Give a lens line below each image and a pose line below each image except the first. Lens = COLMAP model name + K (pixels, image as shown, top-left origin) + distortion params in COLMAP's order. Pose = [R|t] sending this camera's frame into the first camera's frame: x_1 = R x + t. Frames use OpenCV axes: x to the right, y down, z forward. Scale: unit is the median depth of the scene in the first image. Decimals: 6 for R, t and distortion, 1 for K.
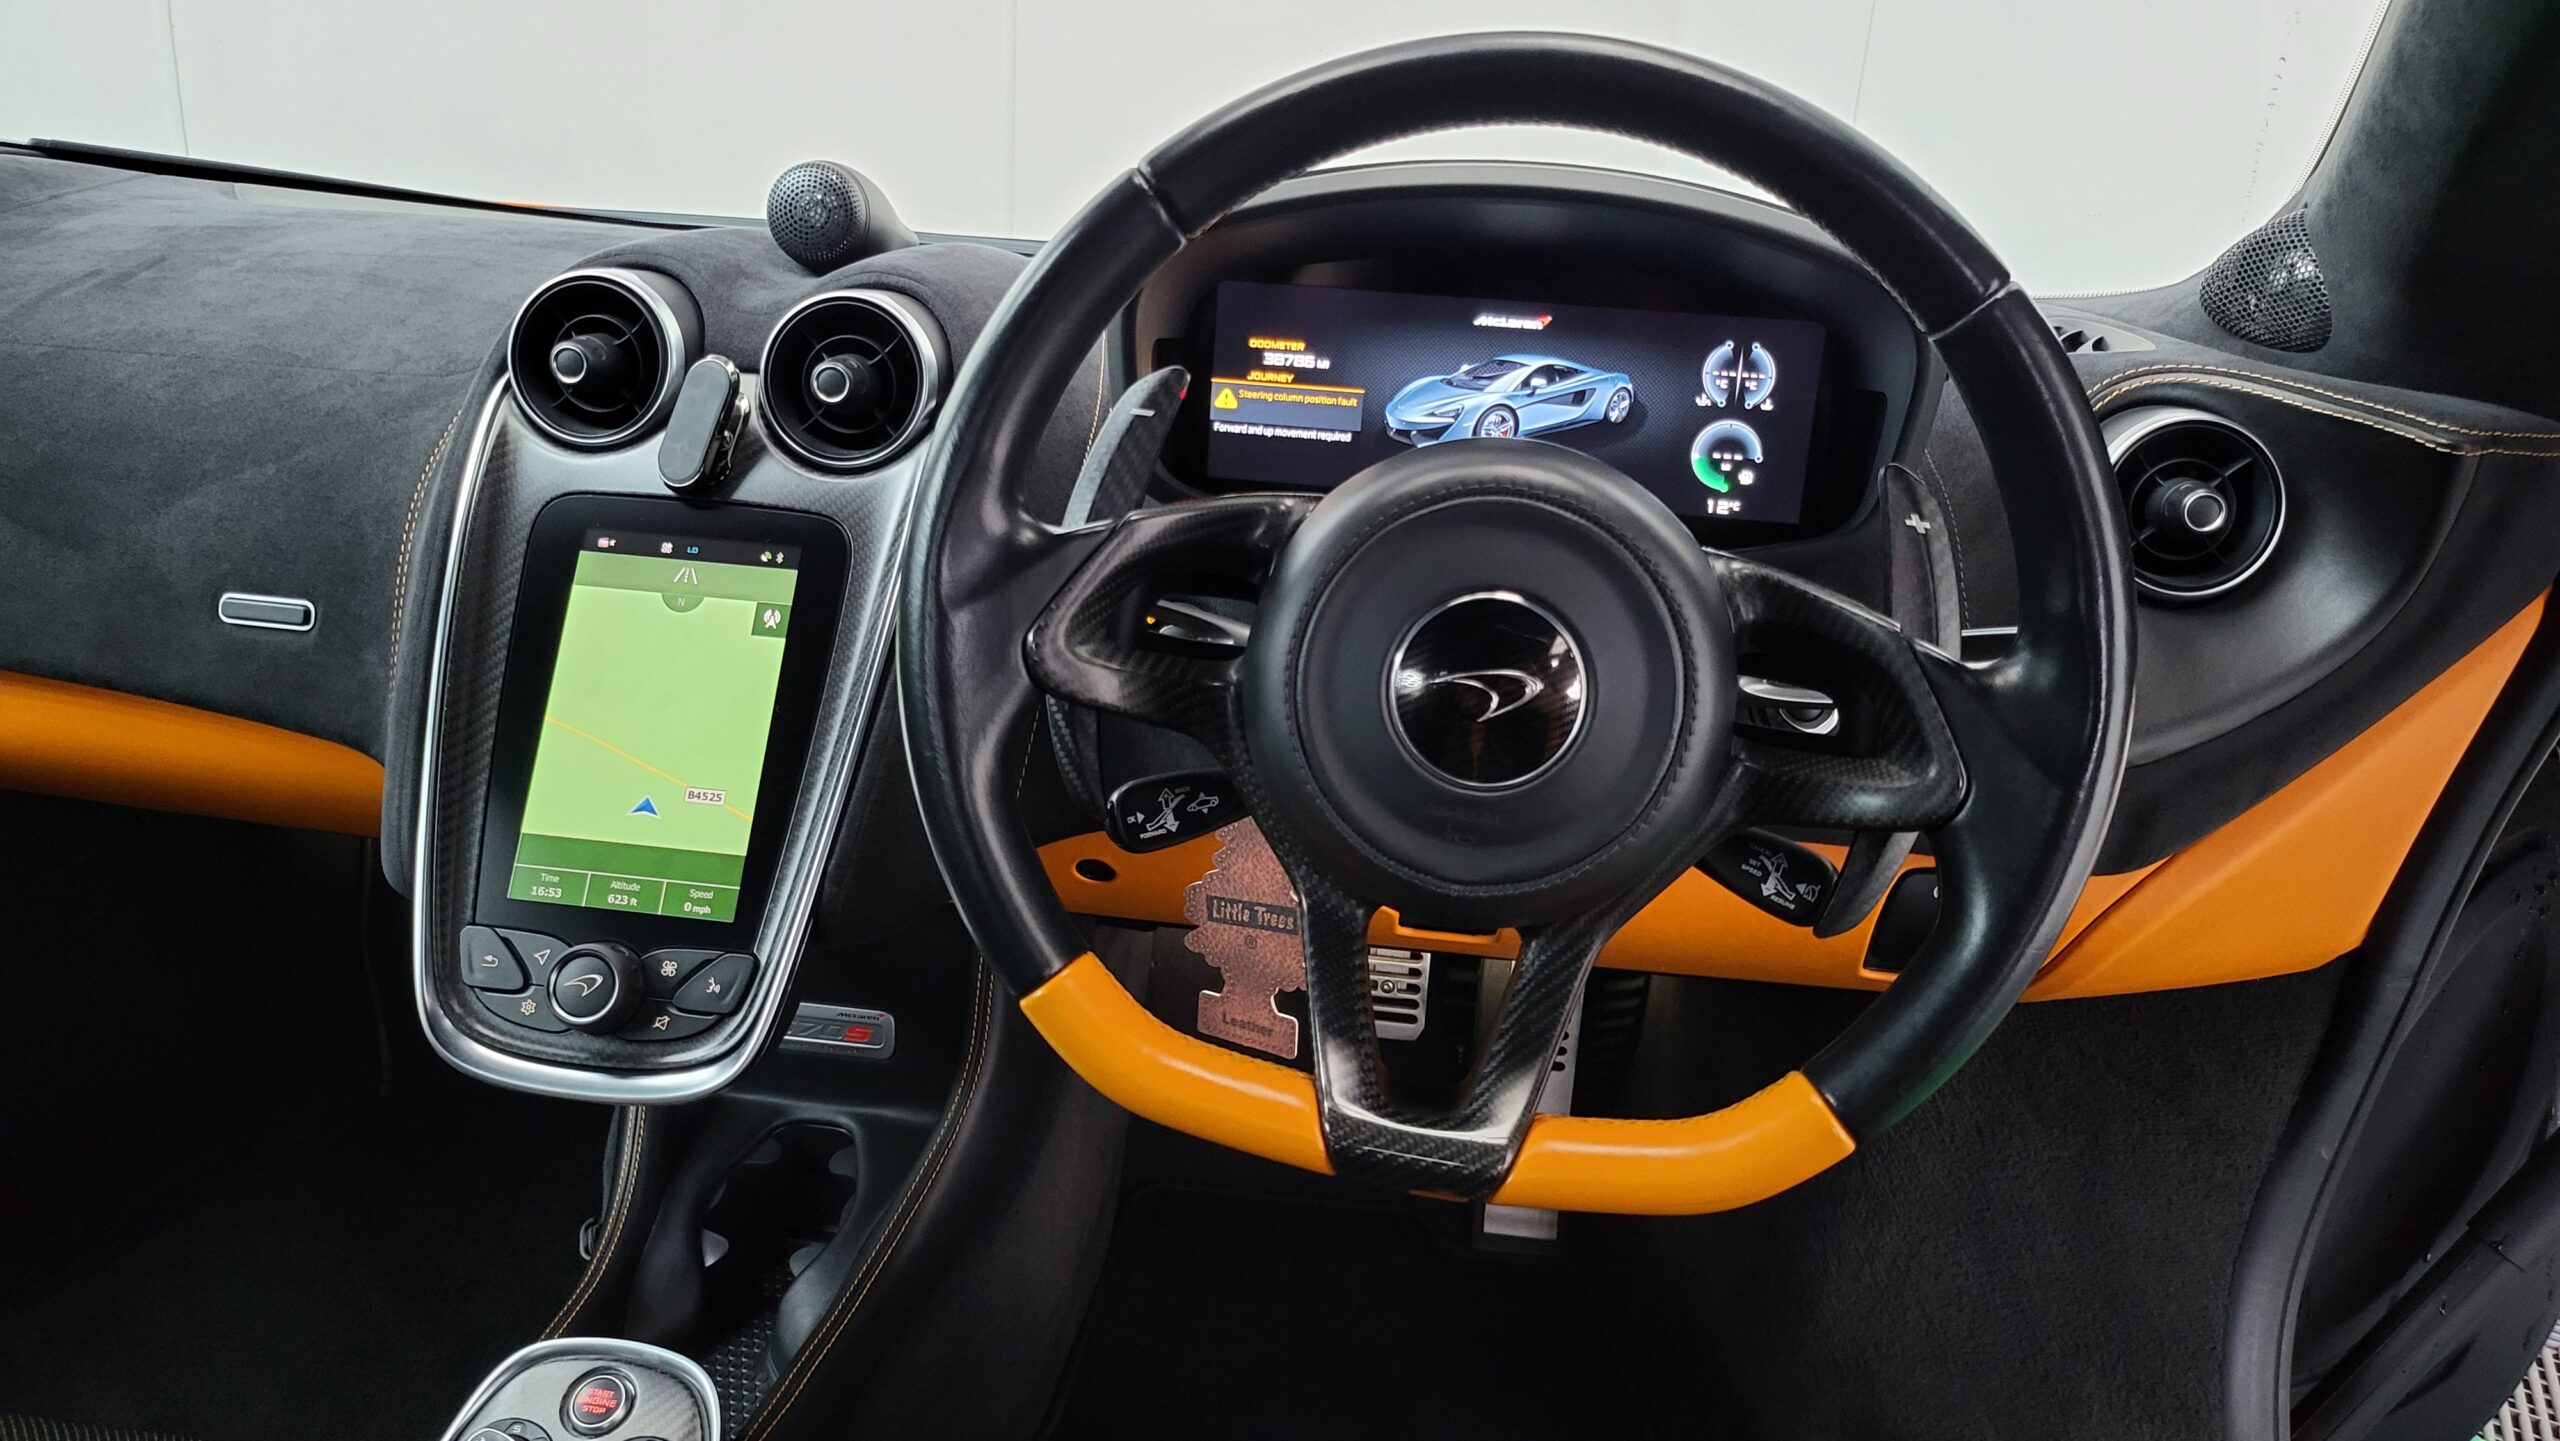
lens RADIAL K [[1794.9, 0, 1280.7], [0, 1794.9, 726.7], [0, 0, 1]] dist [0.053210, -0.052632]
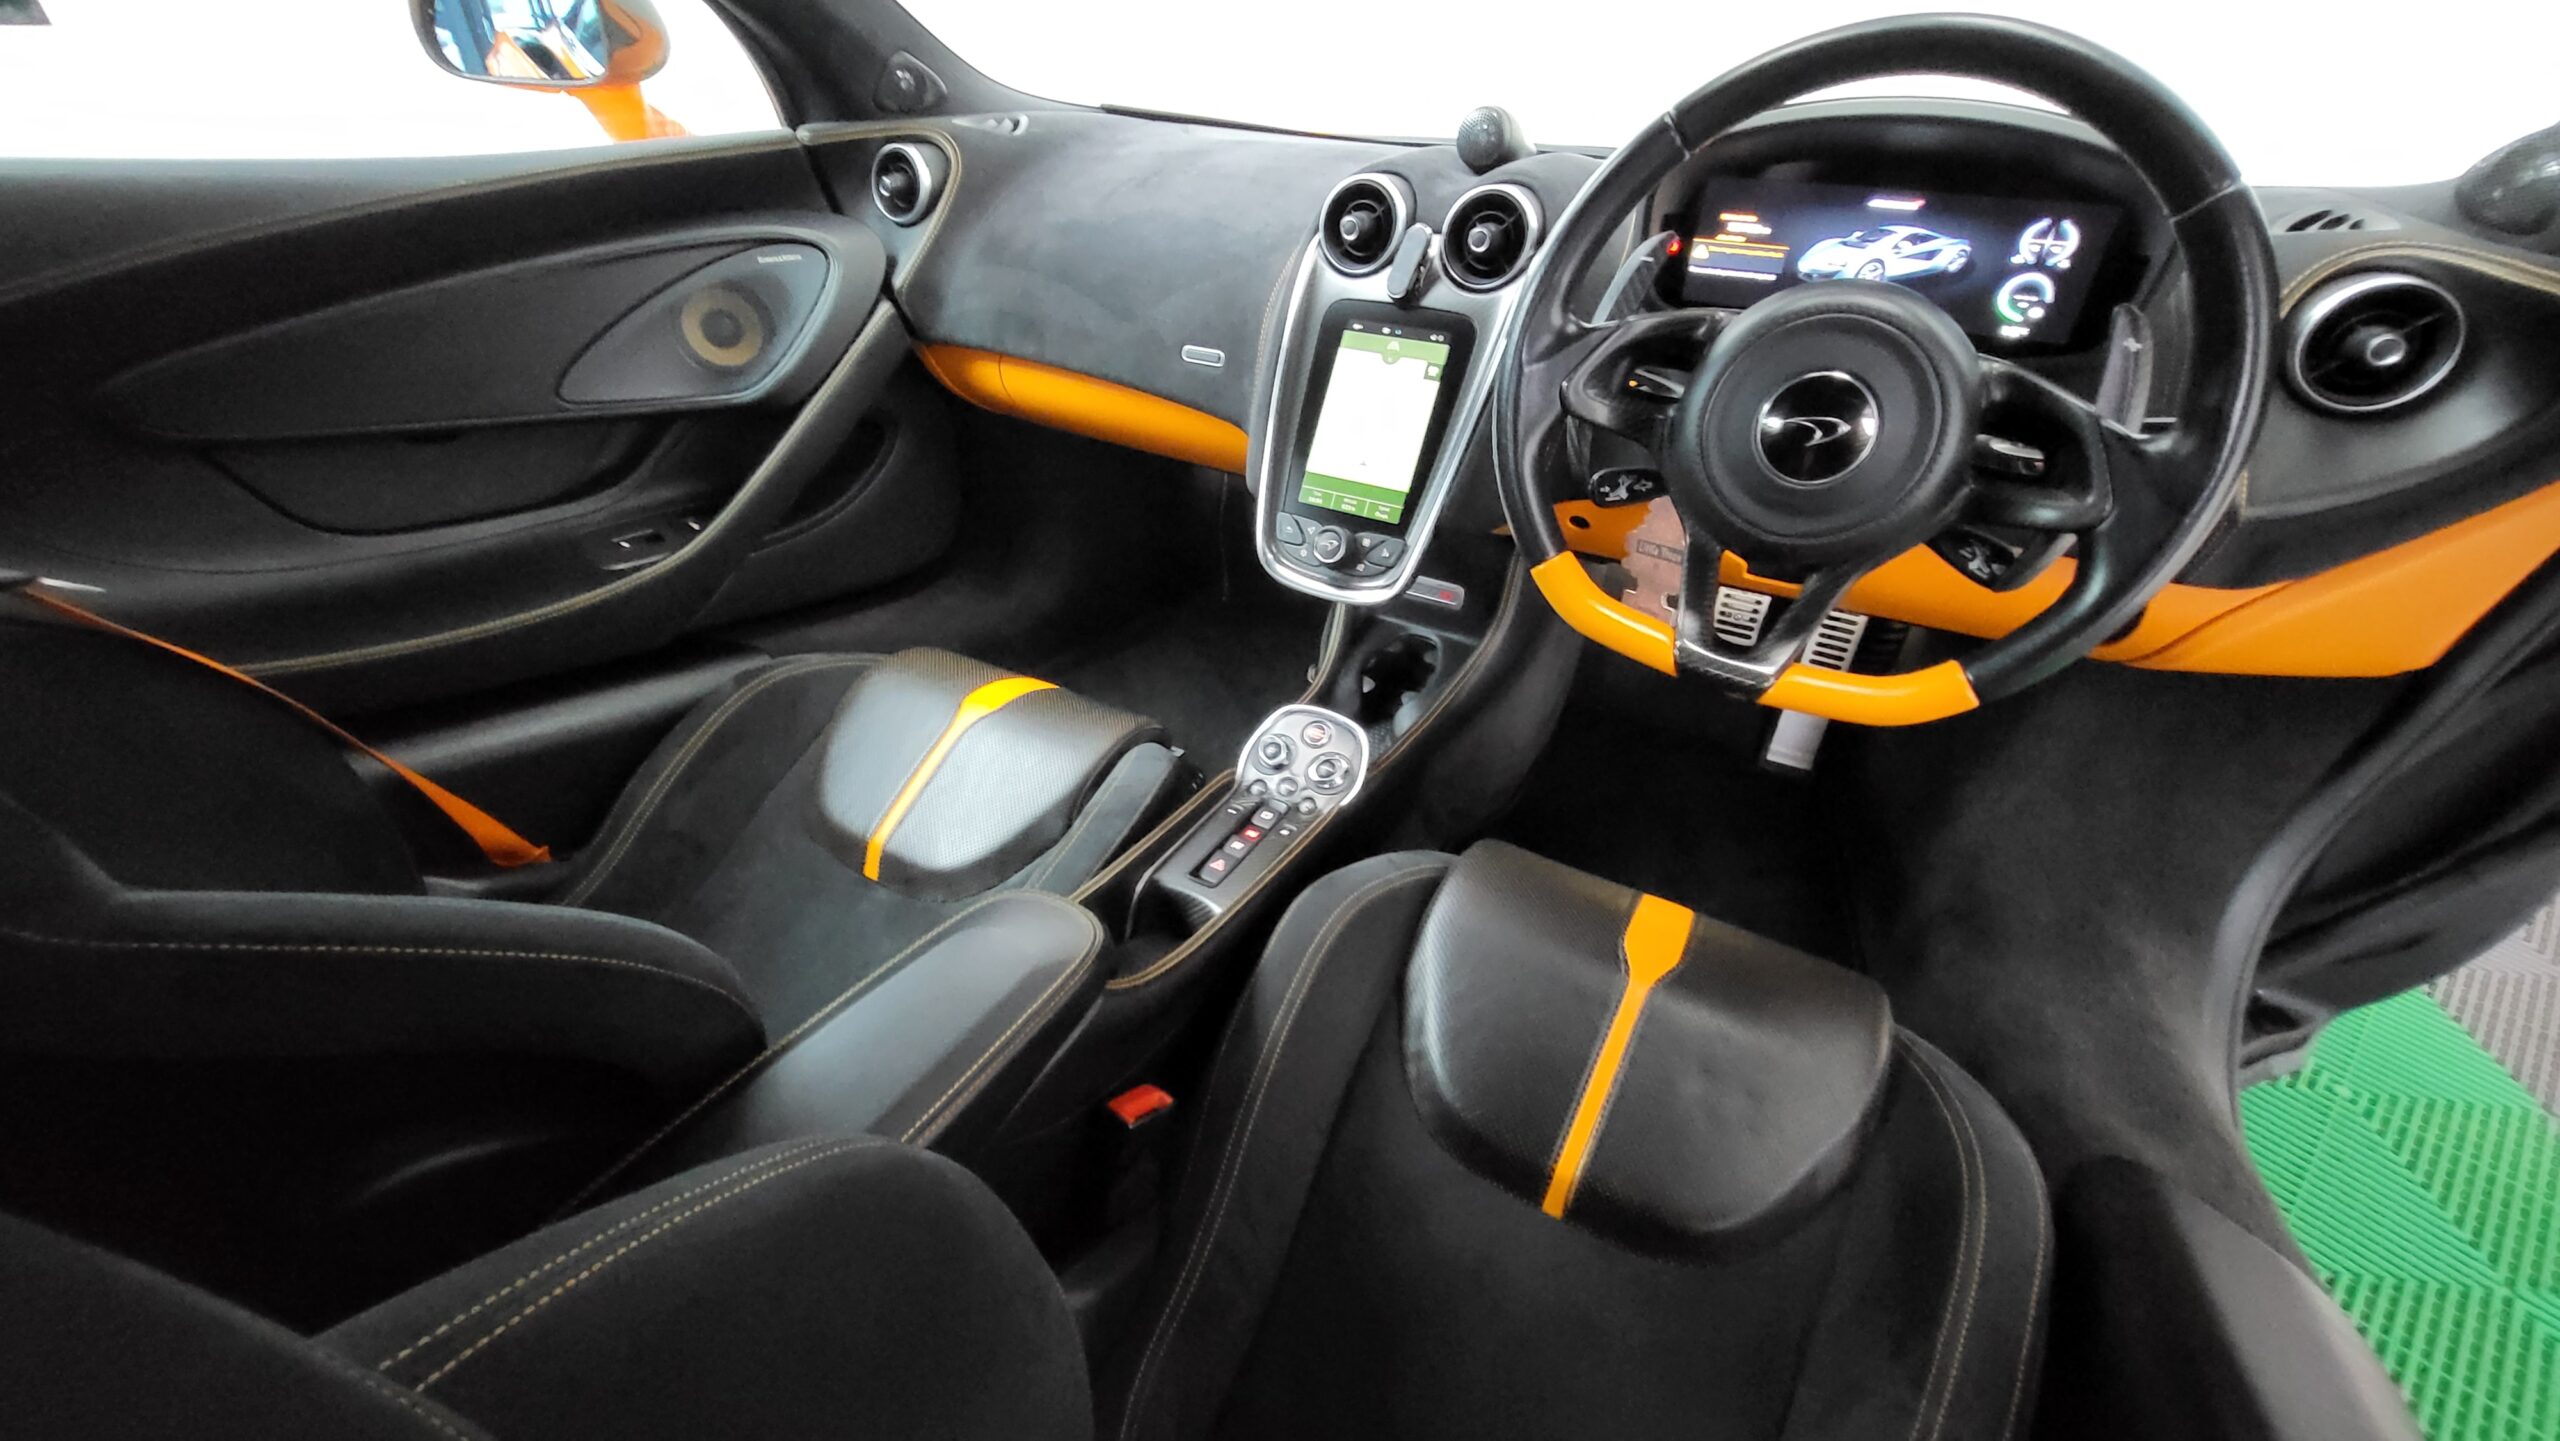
lens RADIAL K [[1006.5, 0, 1293.7], [0, 1006.5, 736.2], [0, 0, 1]] dist [0.000683, -0.001425]
pose [[0.923742, 0.180419, -0.337861, 0.020050], [-0.083910, 0.956005, 0.281093, 0.025308], [0.373712, -0.231307, 0.898241, -0.134135]]
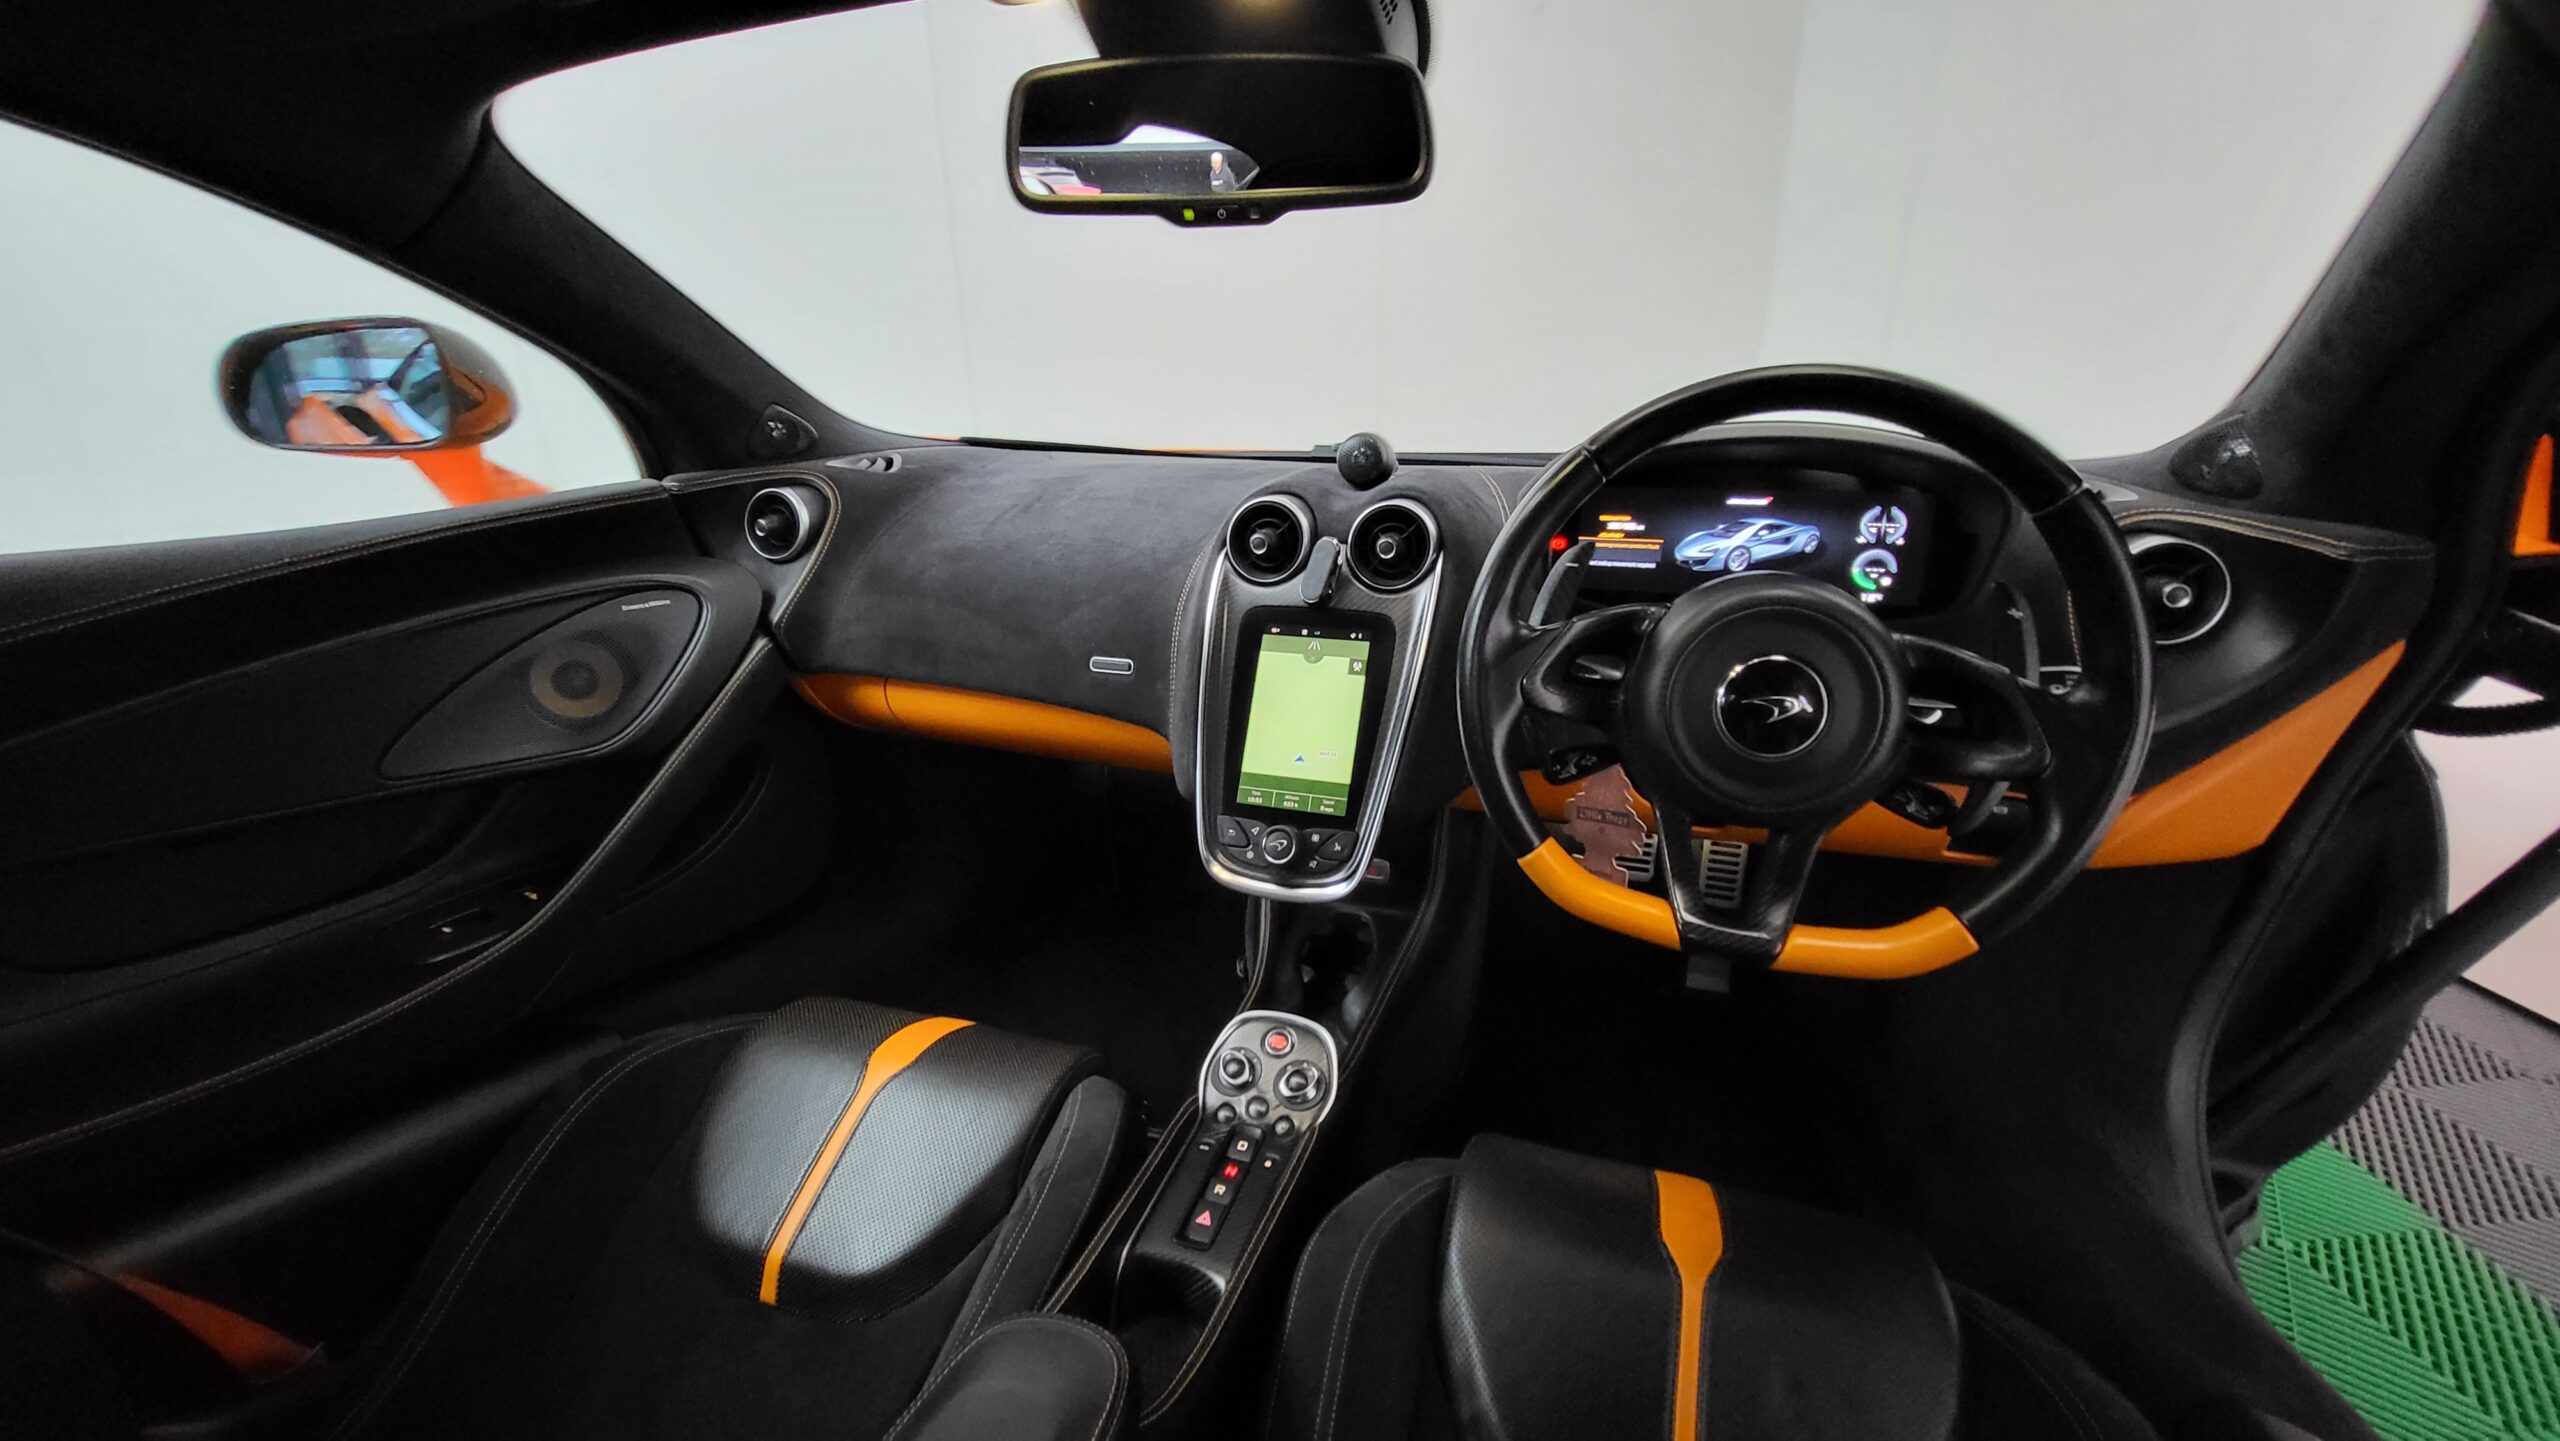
lens RADIAL K [[1006.5, 0, 1288.8], [0, 1006.5, 735.0], [0, 0, 1]] dist [0.000683, -0.001425]
pose [[0.978552, -0.000133, -0.205999, -0.123432], [0.007018, 0.999441, 0.032690, -0.020657], [0.205879, -0.033434, 0.978006, -0.124048]]
